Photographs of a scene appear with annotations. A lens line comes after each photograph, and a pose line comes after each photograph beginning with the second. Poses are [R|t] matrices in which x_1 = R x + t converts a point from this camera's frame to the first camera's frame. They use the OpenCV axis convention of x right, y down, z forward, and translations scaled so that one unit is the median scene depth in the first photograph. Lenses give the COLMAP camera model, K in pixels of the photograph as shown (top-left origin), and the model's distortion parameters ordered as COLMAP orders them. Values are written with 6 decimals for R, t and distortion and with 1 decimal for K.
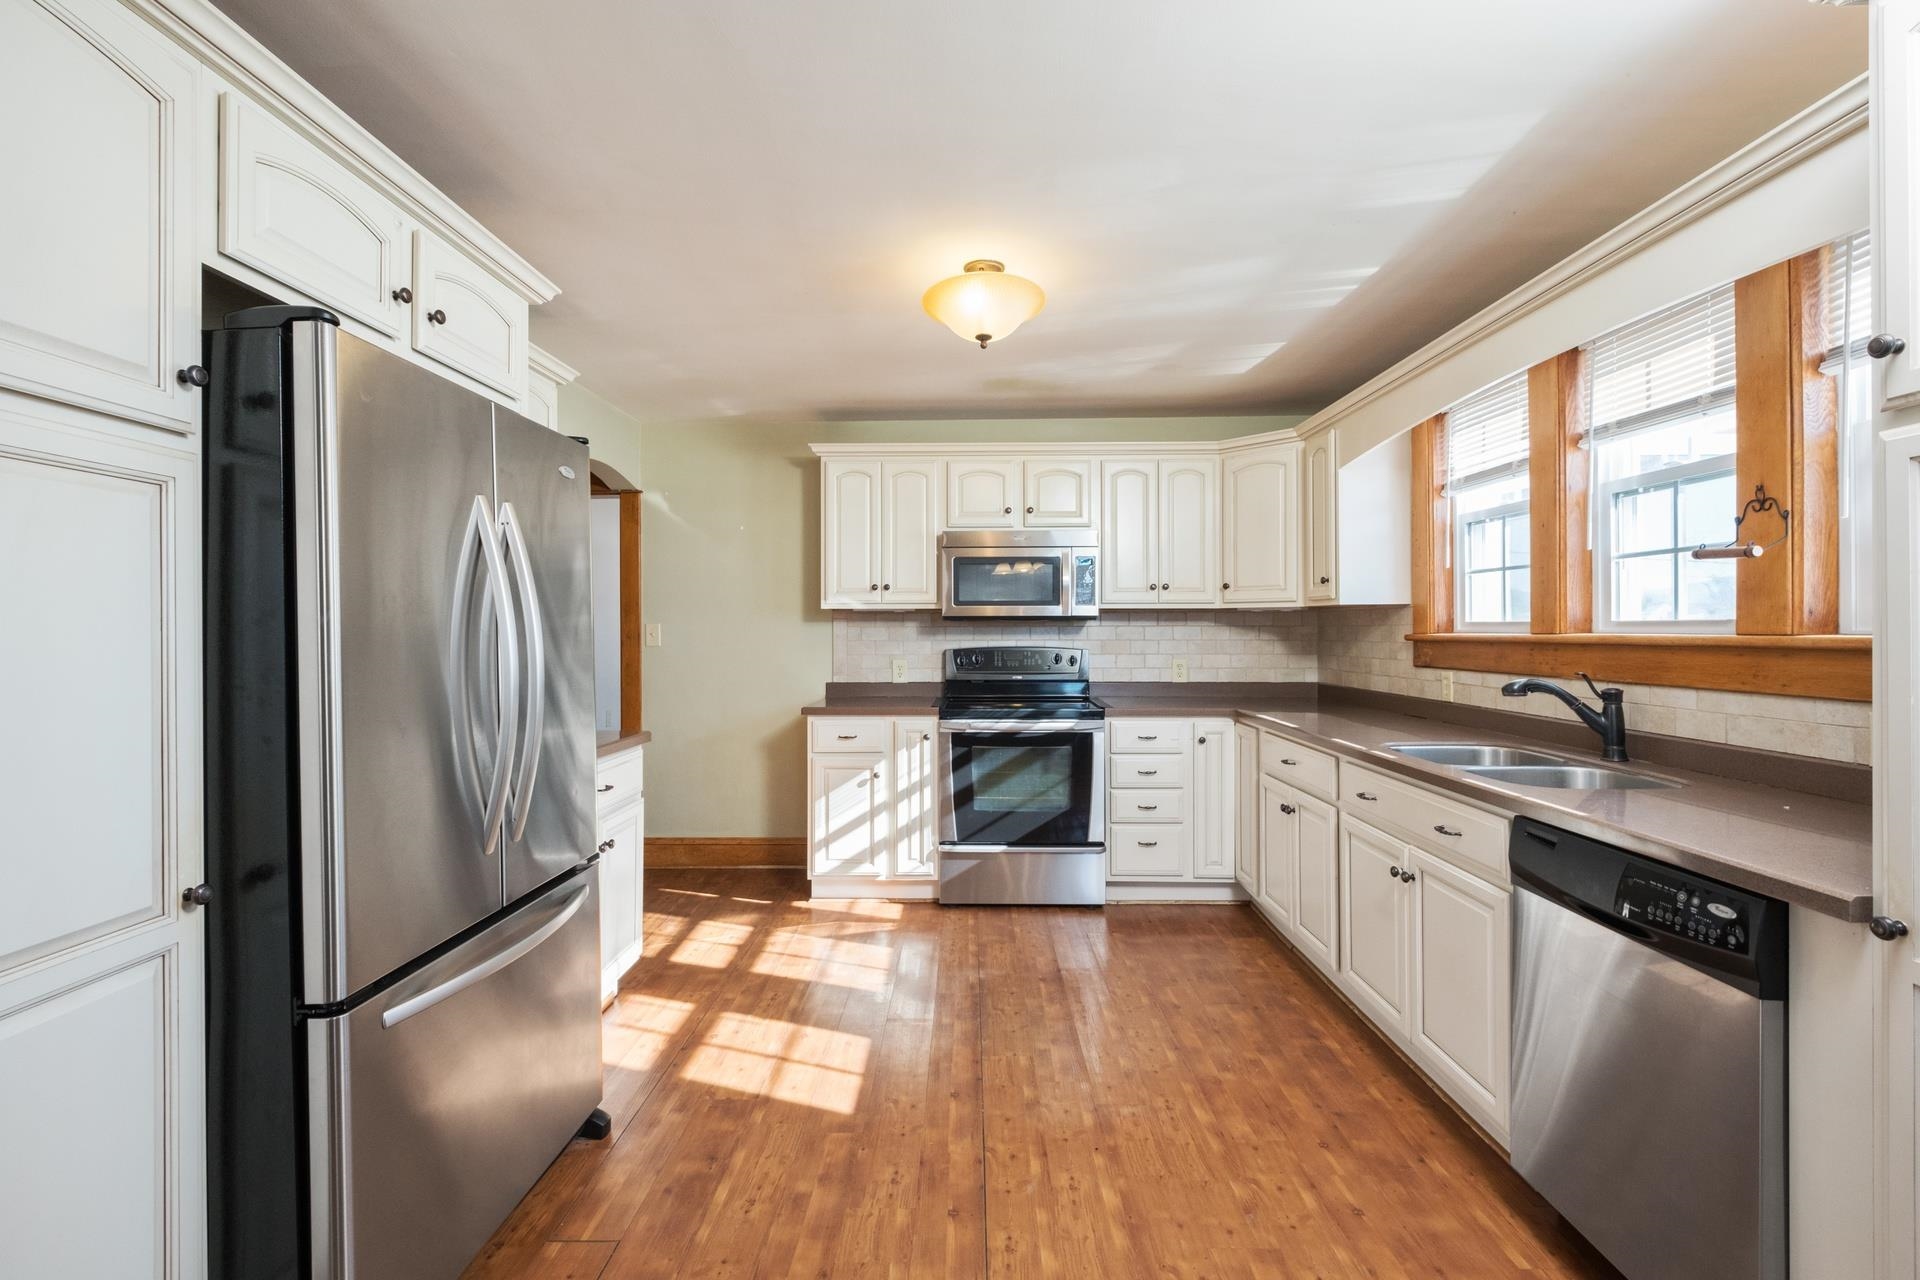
lens RADIAL K [[838.5, 0, 960.0], [0, 838.5, 640.0], [0, 0, 1]] dist [0.000376, -0.019882]
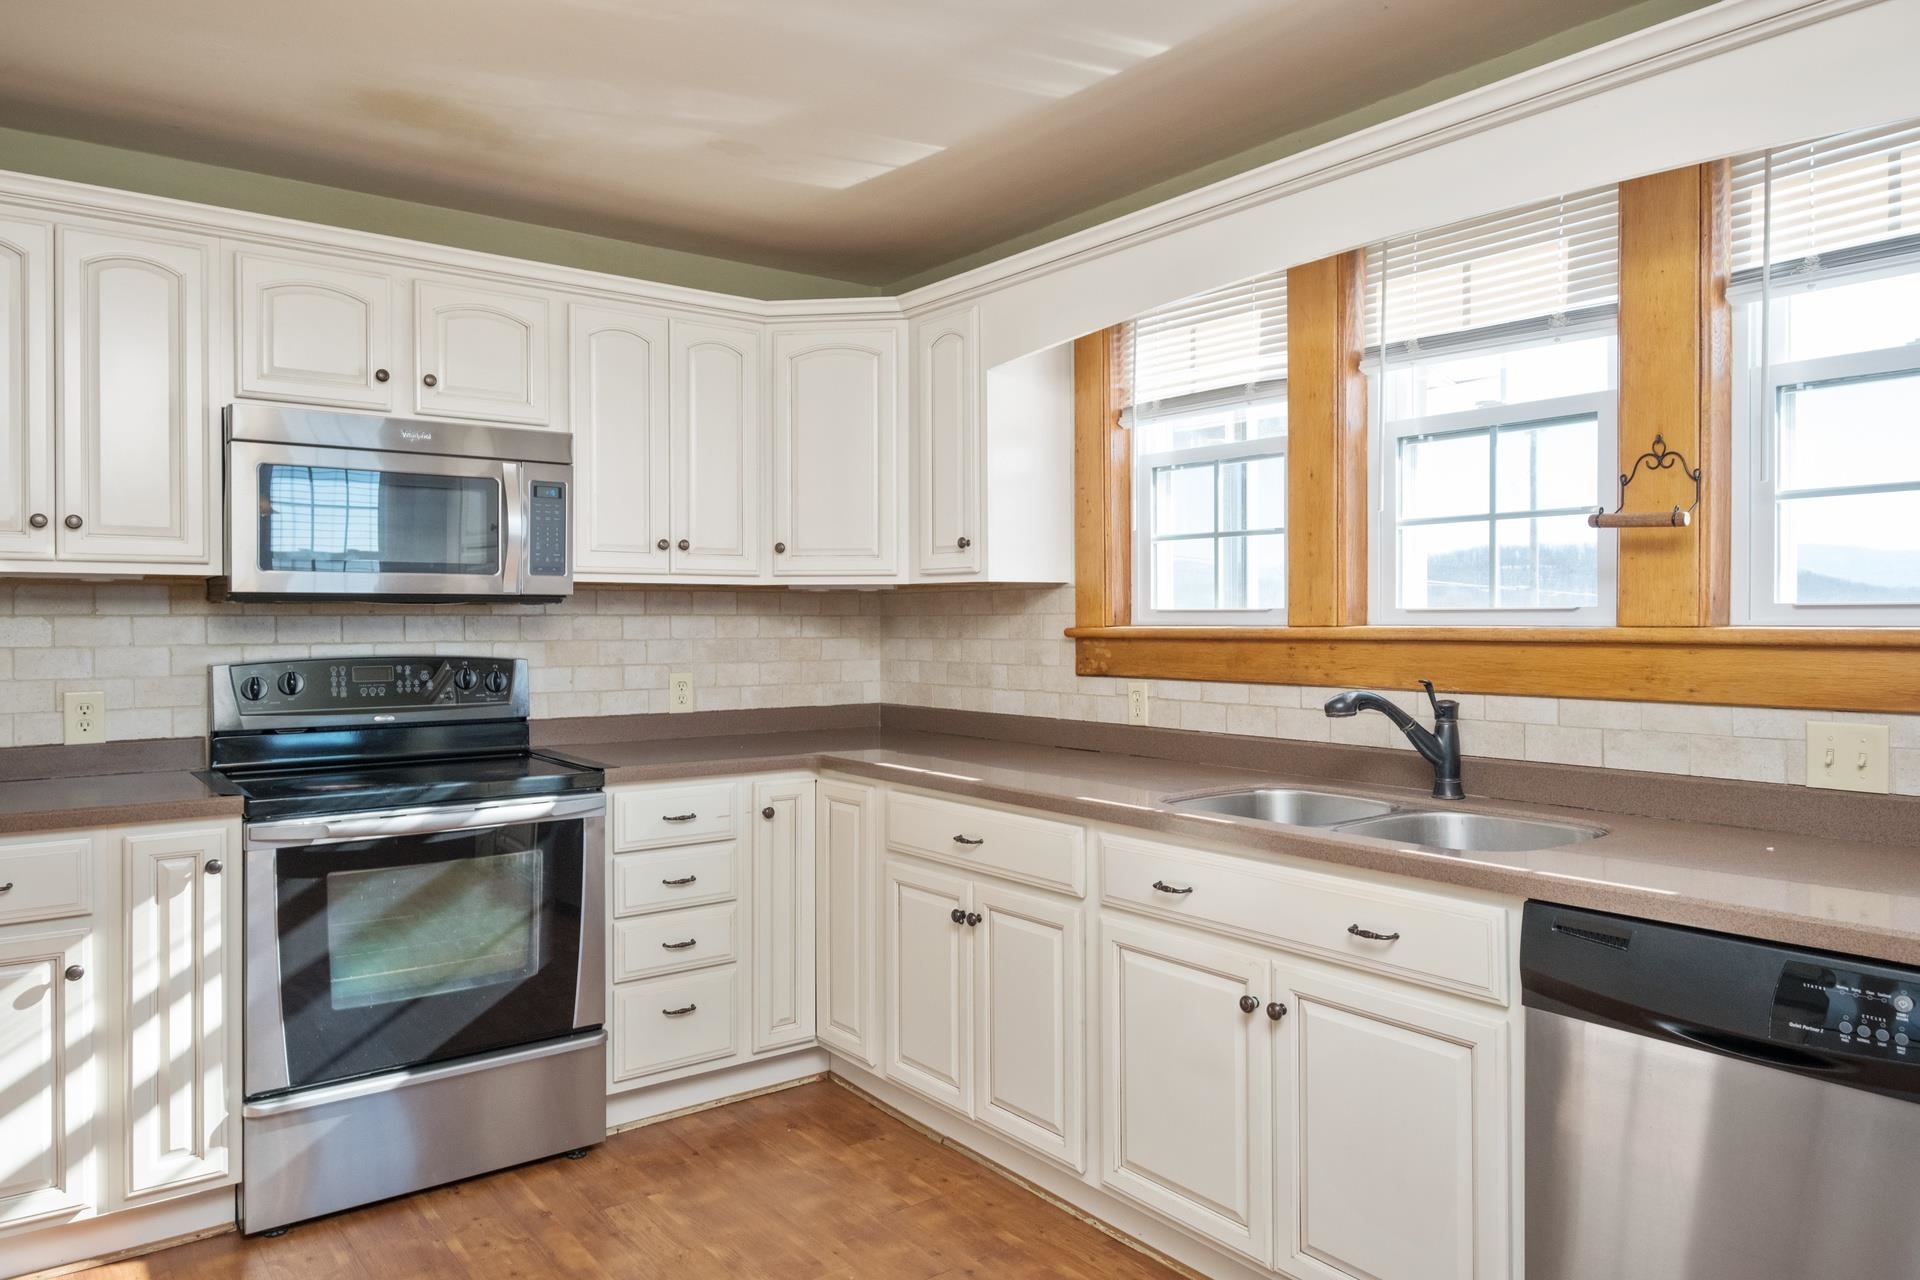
lens RADIAL K [[1247.2, 0, 961.5], [0, 1247.2, 632.2], [0, 0, 1]] dist [0.000798, -0.003724]
pose [[0.779007, -0.006556, 0.626981, -0.159567], [0.008754, 0.999962, -0.000421, -0.003413], [-0.626954, 0.005817, 0.779034, 0.272380]]
